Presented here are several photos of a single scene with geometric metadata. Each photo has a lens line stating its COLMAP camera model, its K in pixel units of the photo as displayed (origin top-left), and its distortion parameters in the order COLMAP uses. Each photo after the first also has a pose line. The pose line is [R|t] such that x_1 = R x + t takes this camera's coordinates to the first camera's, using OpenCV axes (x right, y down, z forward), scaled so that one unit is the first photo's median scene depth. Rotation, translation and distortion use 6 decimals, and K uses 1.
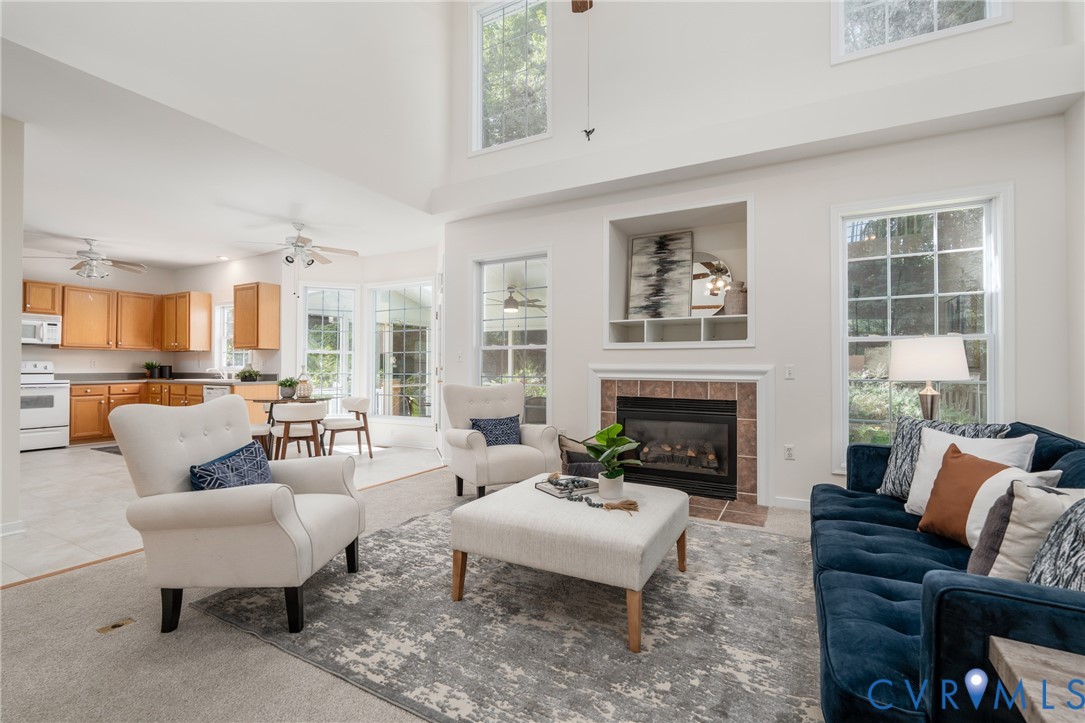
lens RADIAL K [[482.9, 0, 535.0], [0, 482.9, 363.6], [0, 0, 1]] dist [-0.005495, 0.002460]
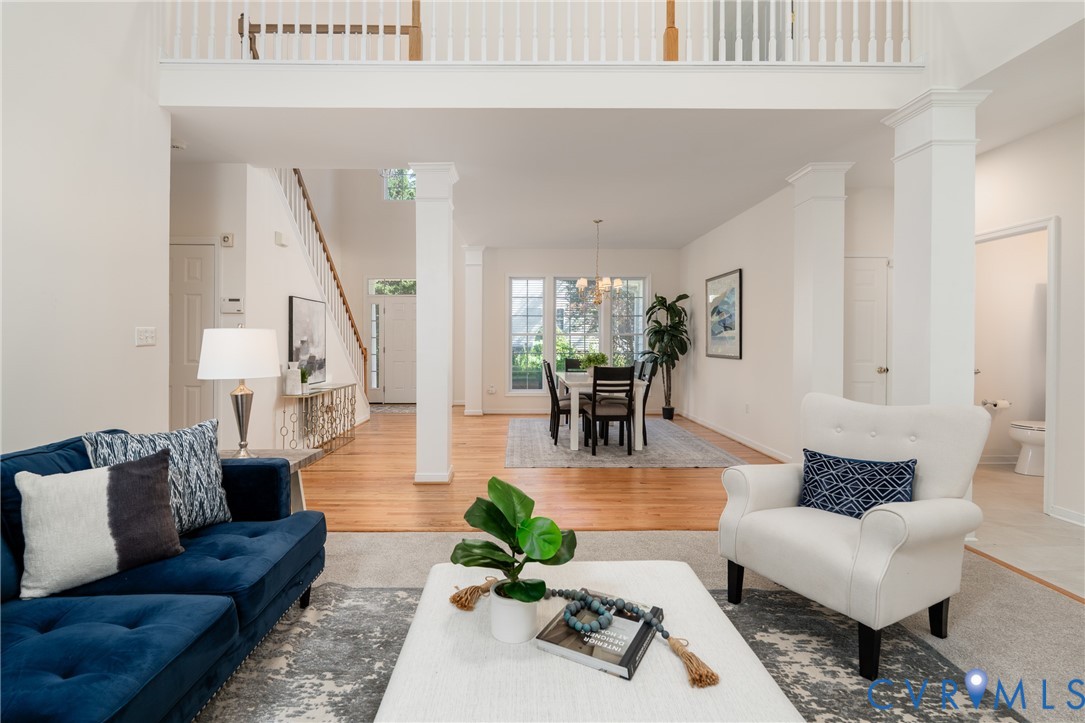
lens RADIAL K [[482.9, 0, 529.5], [0, 482.9, 349.2], [0, 0, 1]] dist [-0.005495, 0.002460]
pose [[-0.858837, -0.000668, -0.512248, 0.233765], [-0.002315, 0.999994, 0.002577, -0.017868], [0.512243, 0.003399, -0.858834, 0.823413]]
